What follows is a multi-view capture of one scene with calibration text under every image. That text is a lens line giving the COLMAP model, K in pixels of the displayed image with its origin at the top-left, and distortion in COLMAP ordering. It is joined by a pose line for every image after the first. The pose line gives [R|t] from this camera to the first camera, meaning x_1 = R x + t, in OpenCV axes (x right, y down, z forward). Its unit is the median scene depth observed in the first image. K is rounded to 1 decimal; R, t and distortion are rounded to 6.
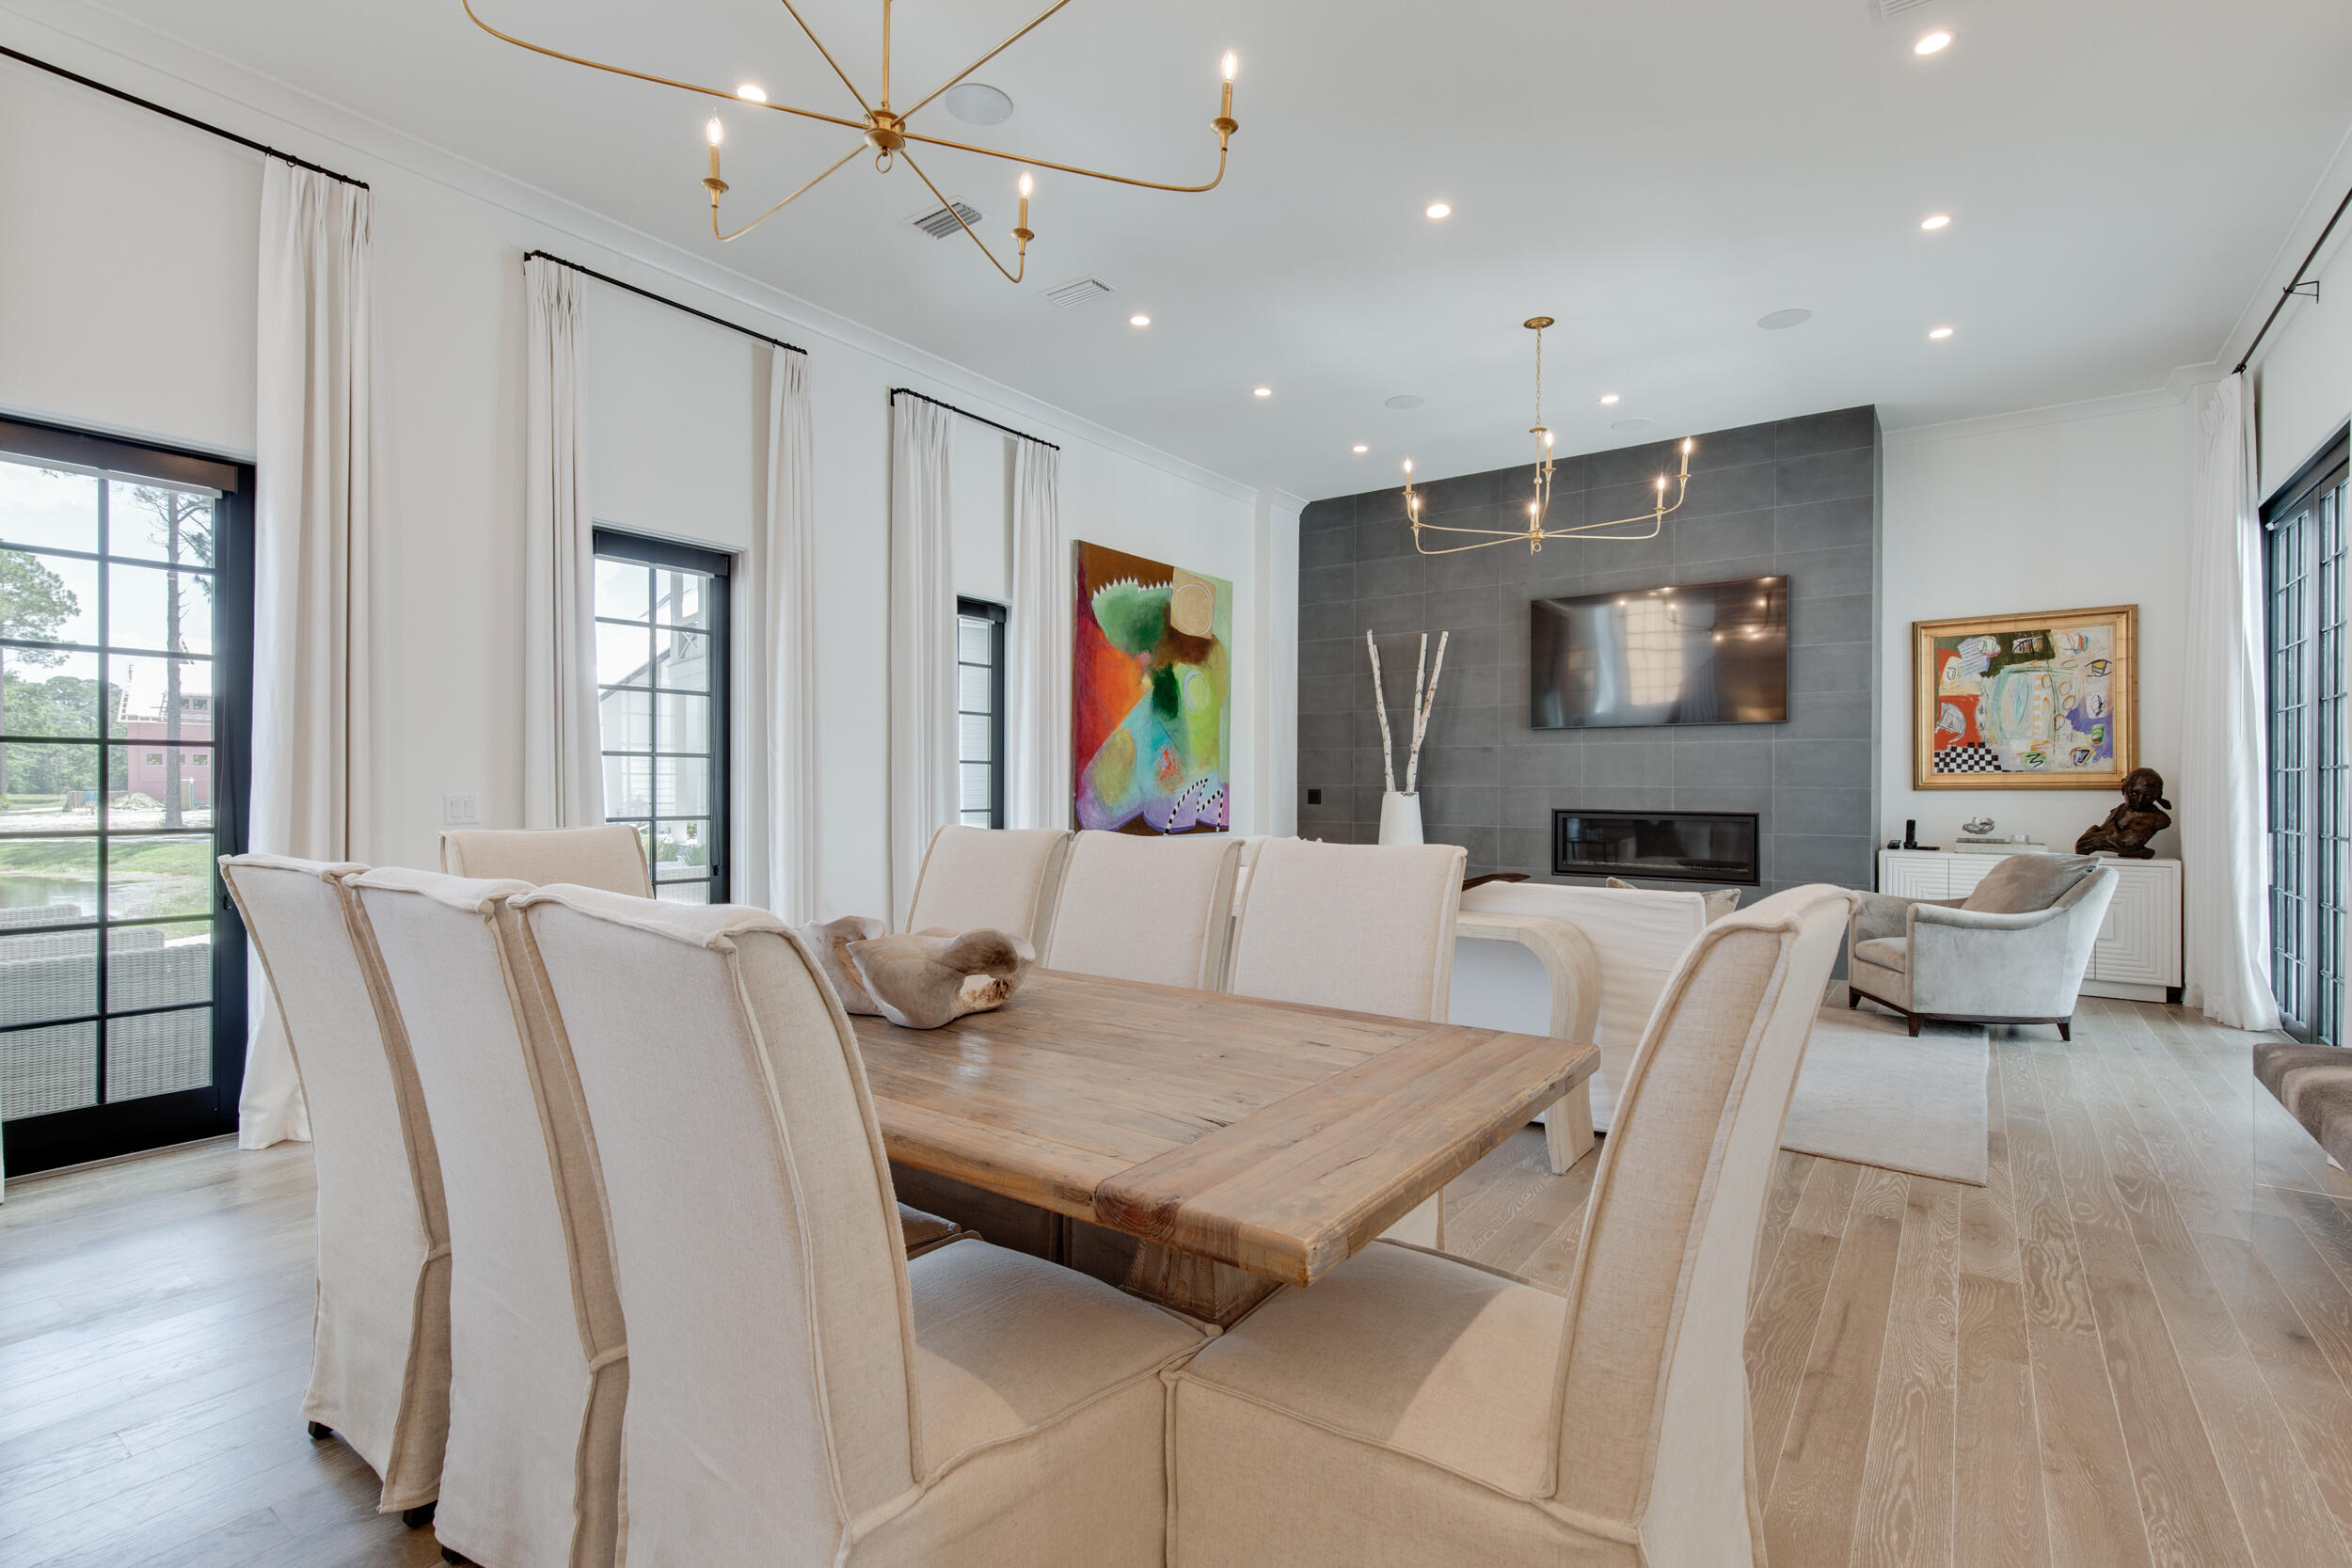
lens RADIAL K [[1058.1, 0, 1173.5], [0, 1058.1, 783.5], [0, 0, 1]] dist [0.011906, -0.001721]
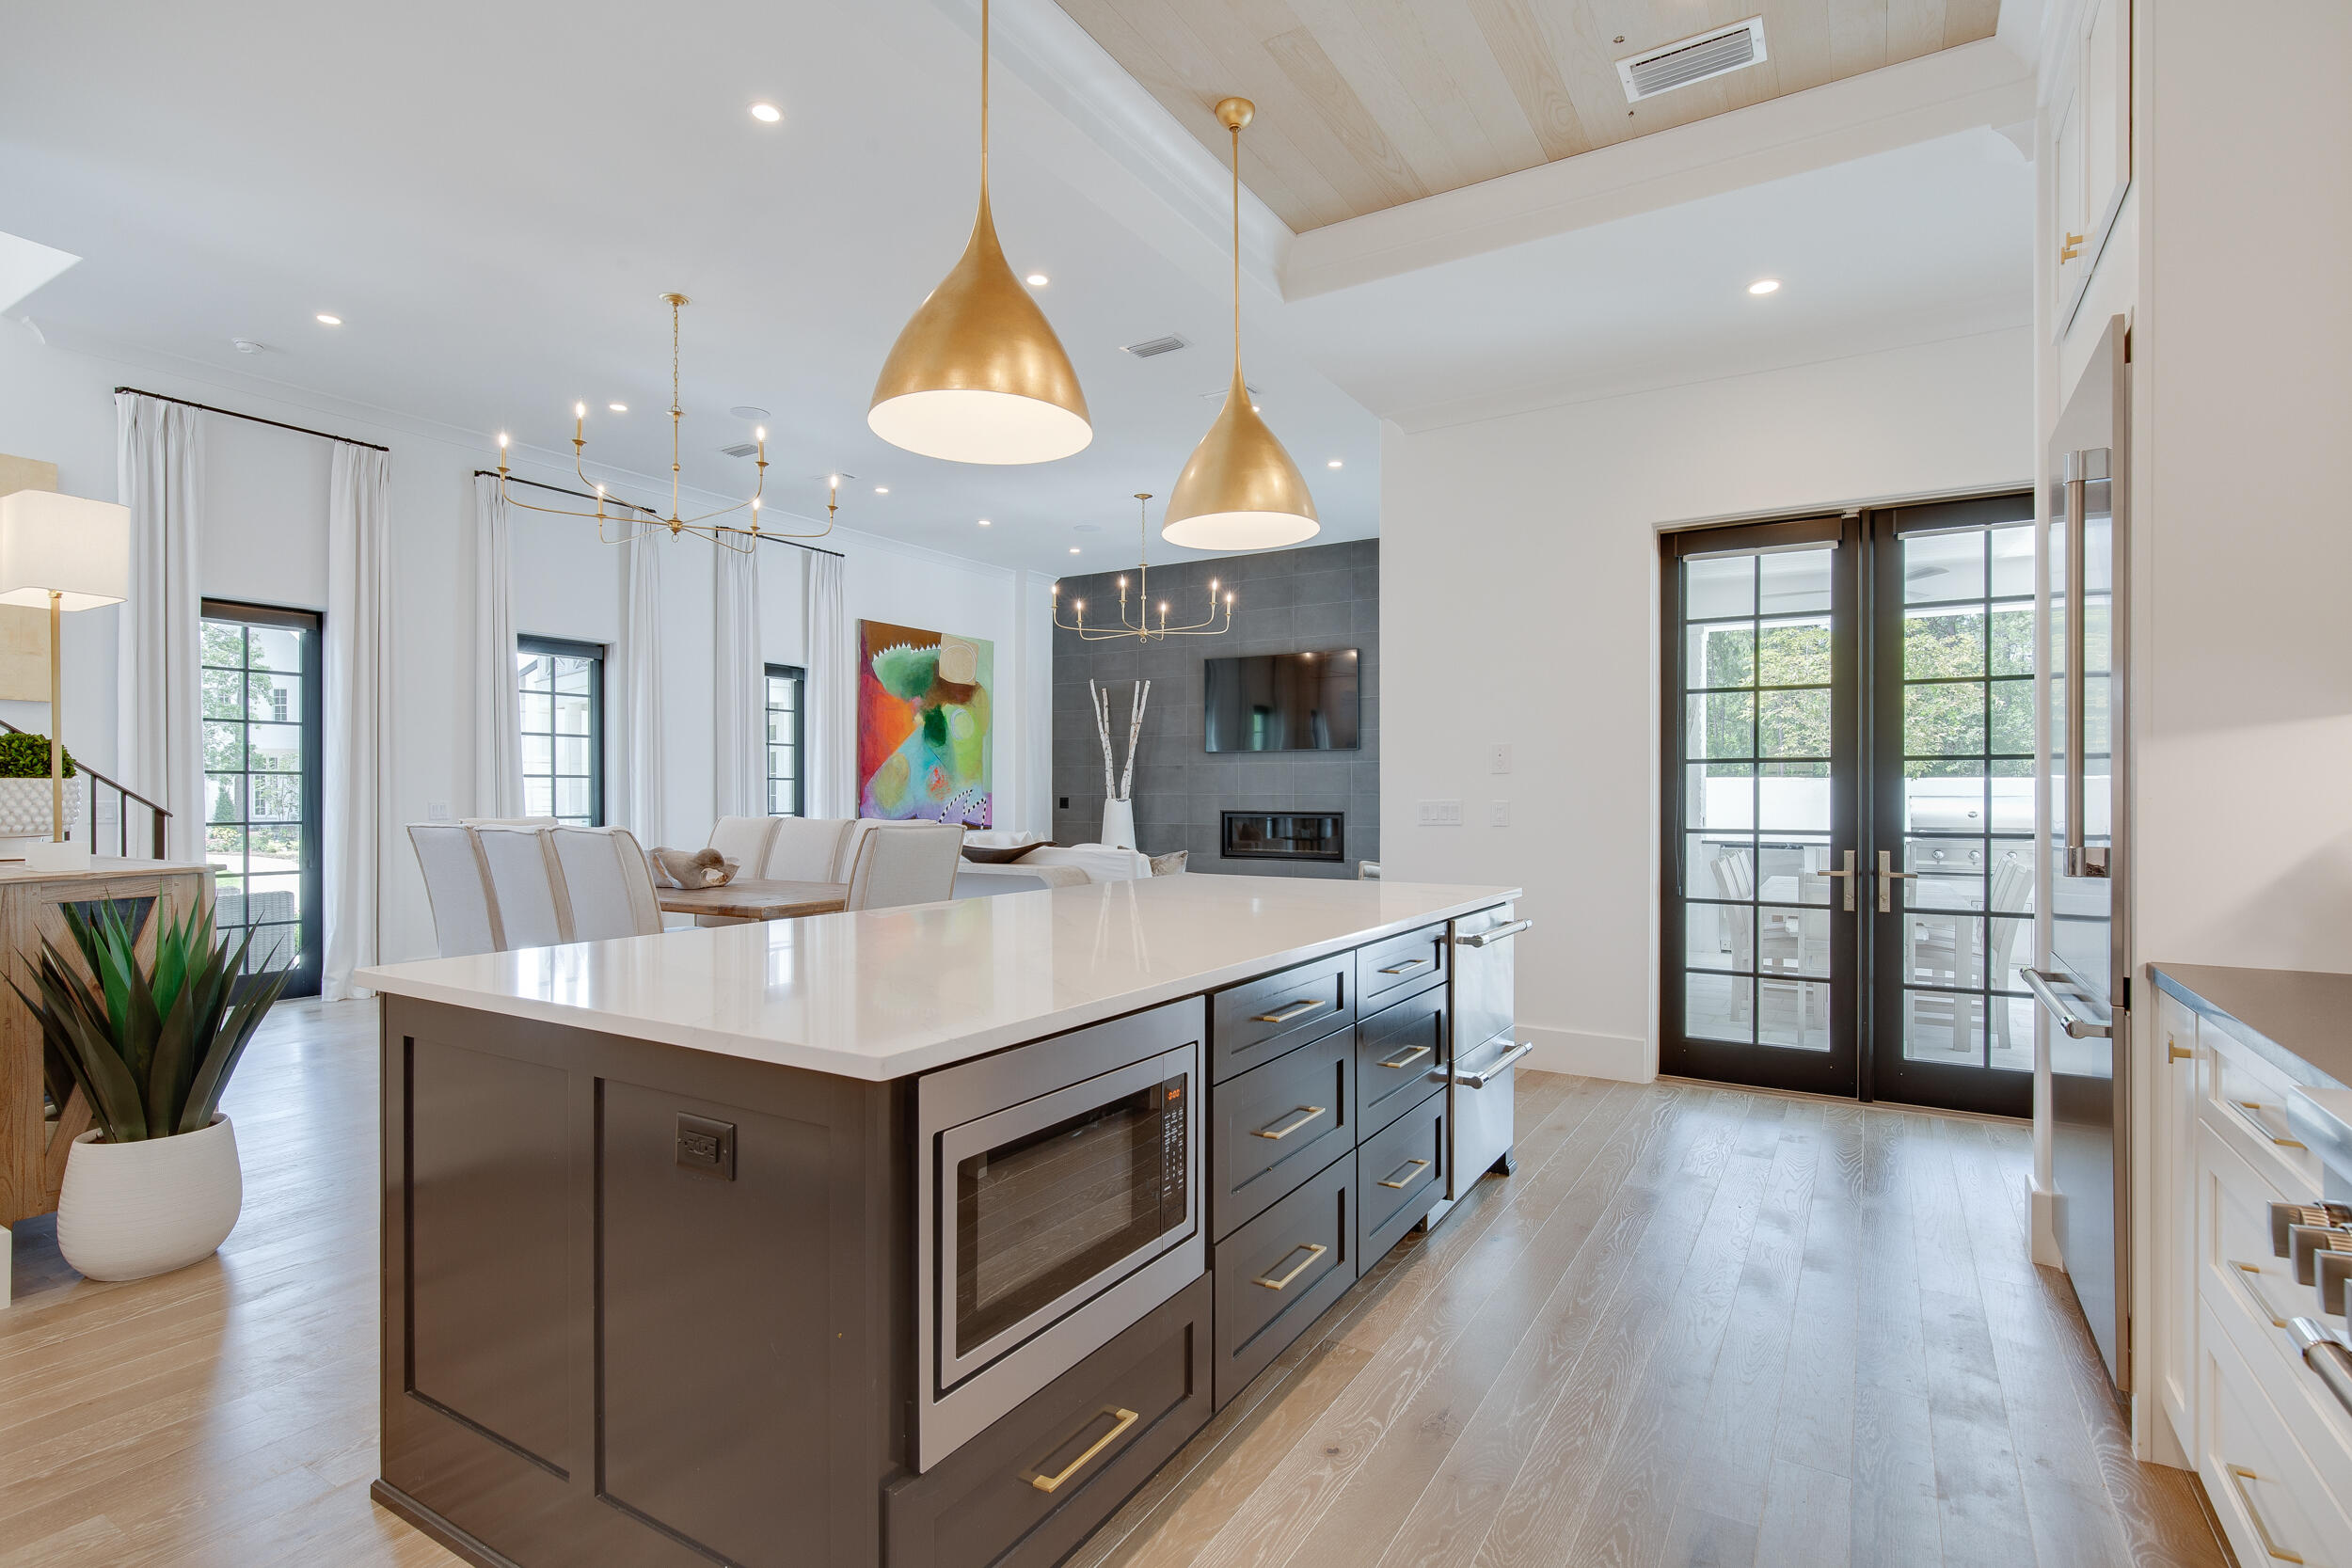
lens RADIAL K [[1123.6, 0, 1180.7], [0, 1123.6, 794.2], [0, 0, 1]] dist [-0.003897, -0.000489]
pose [[0.996407, -0.004331, 0.084580, 0.218747], [0.004247, 0.999990, 0.001165, 0.000892], [-0.084584, -0.000801, 0.996416, -0.548690]]
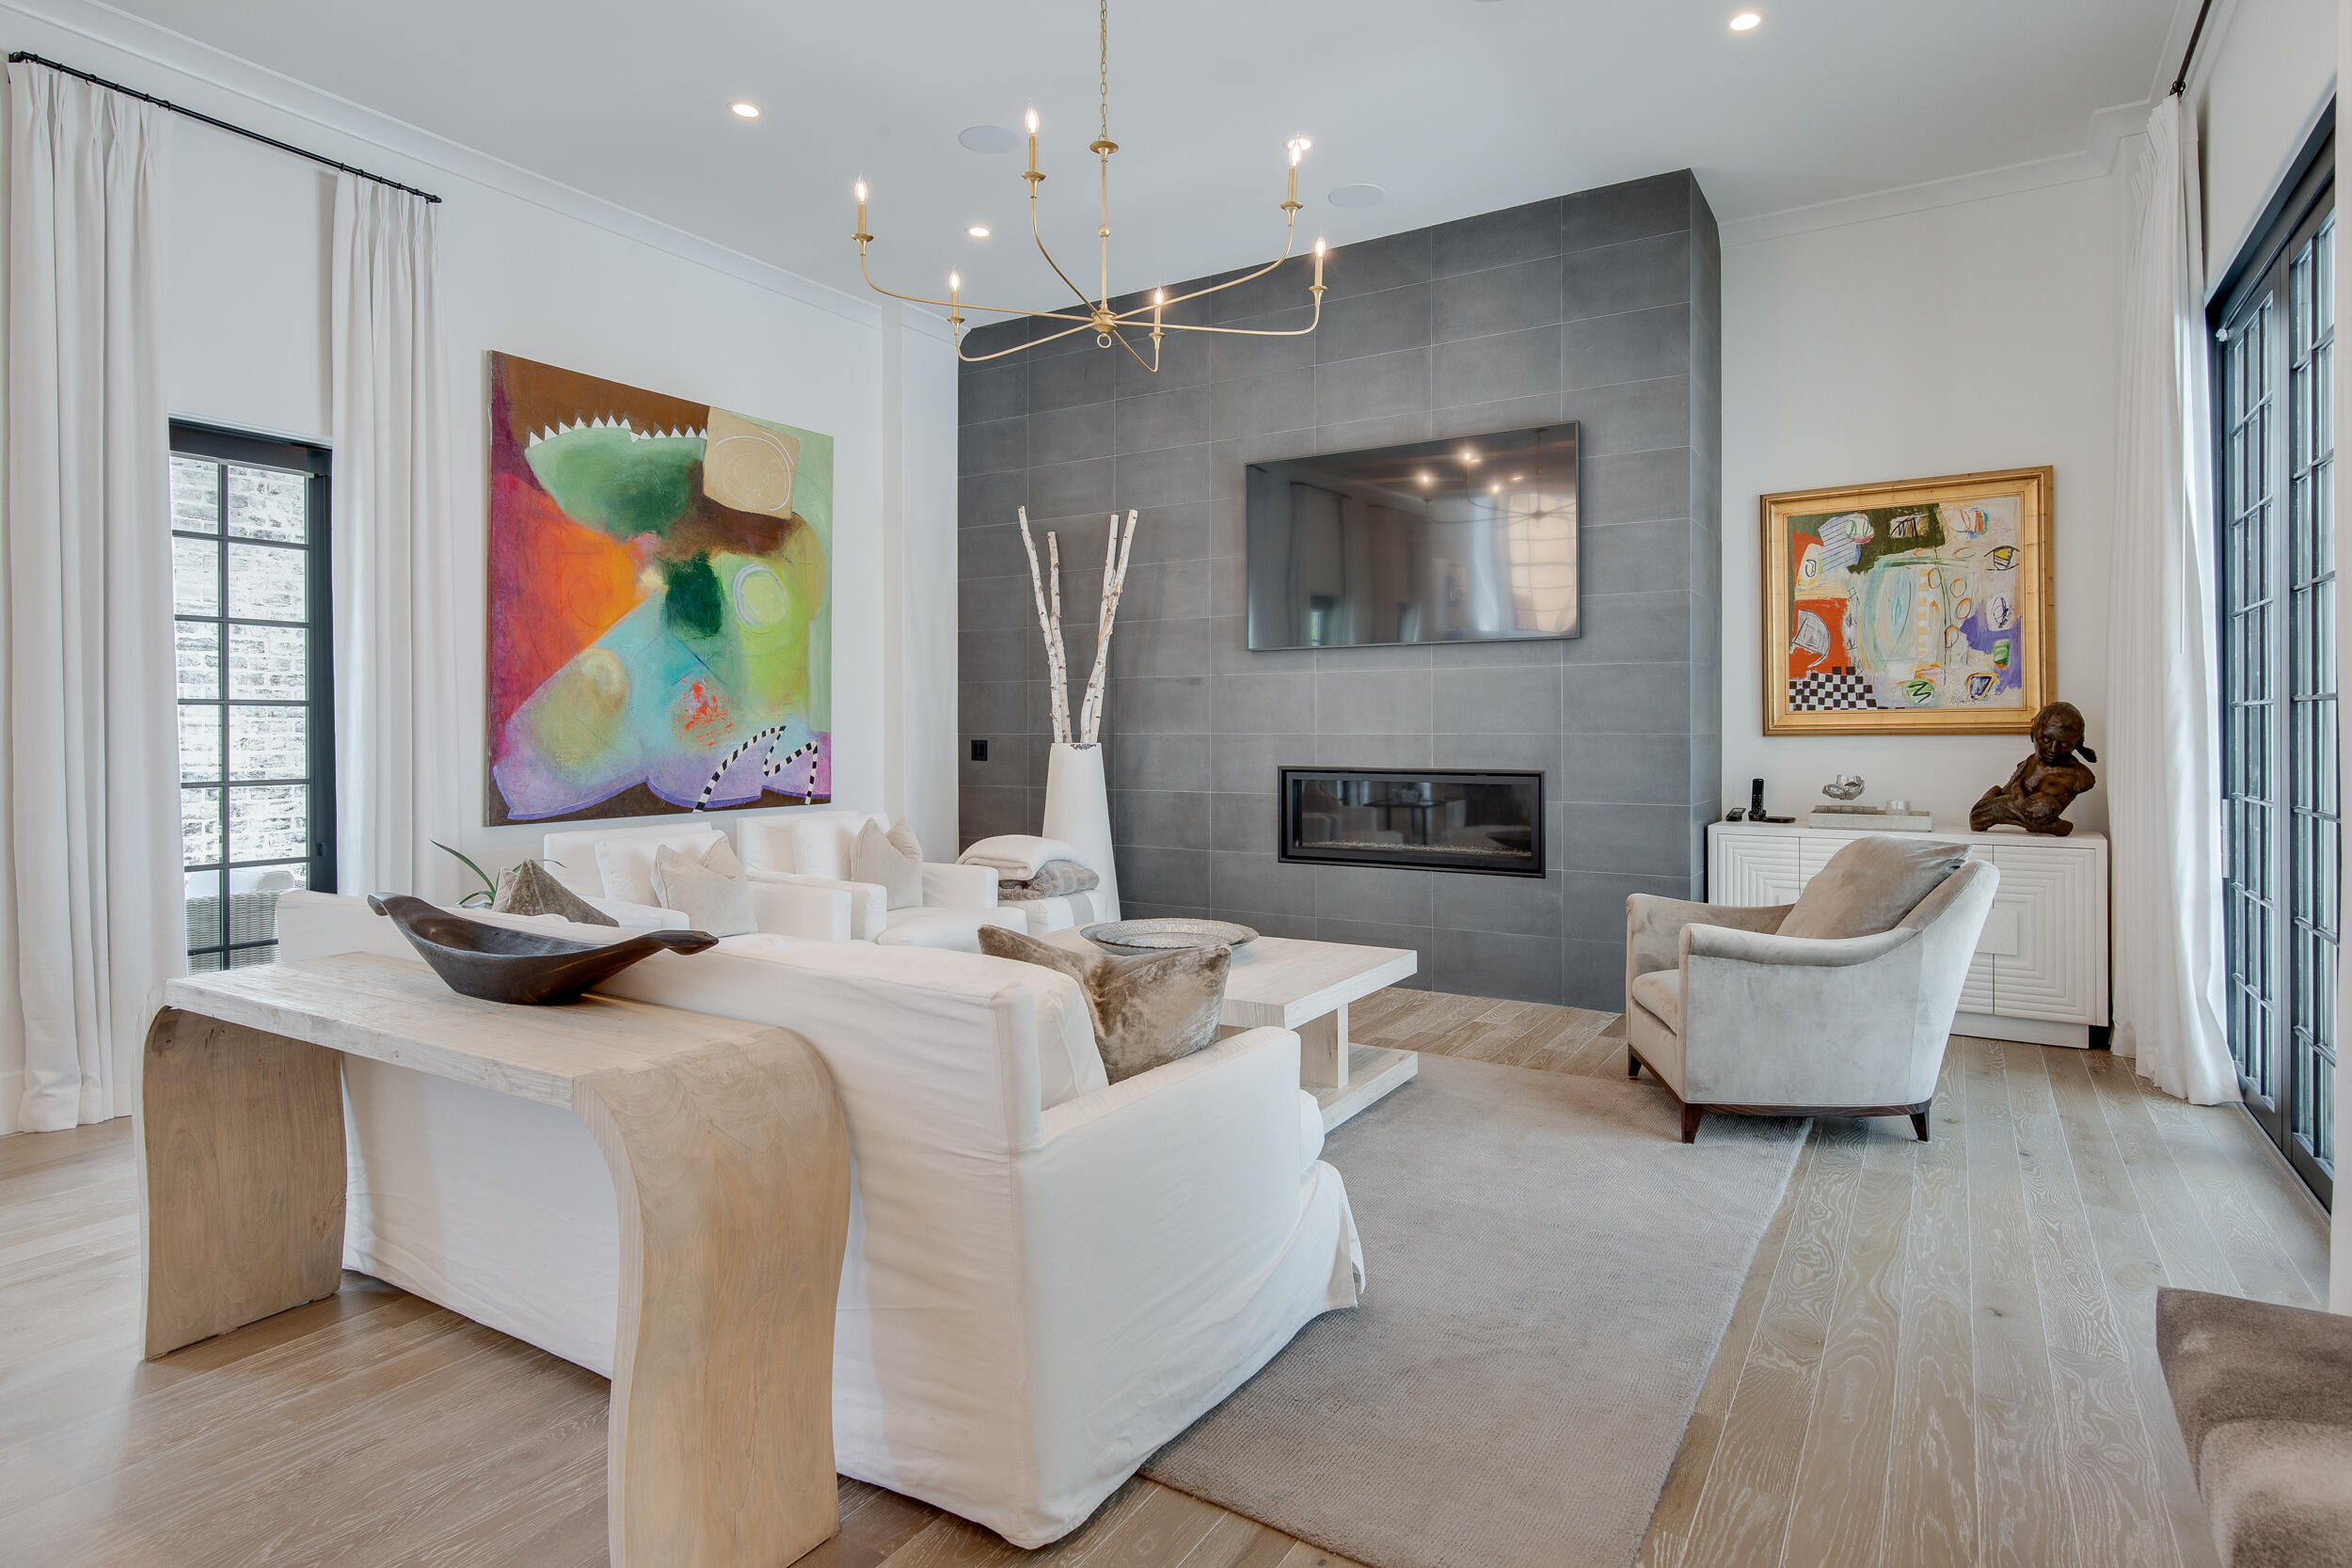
lens RADIAL K [[1208.8, 0, 1189.4], [0, 1208.8, 730.3], [0, 0, 1]] dist [-0.001196, 0.002275]
pose [[0.996944, -0.006985, 0.077810, 0.287171], [0.006906, 0.999975, 0.001275, -0.001265], [-0.077817, -0.000734, 0.996967, 0.265594]]
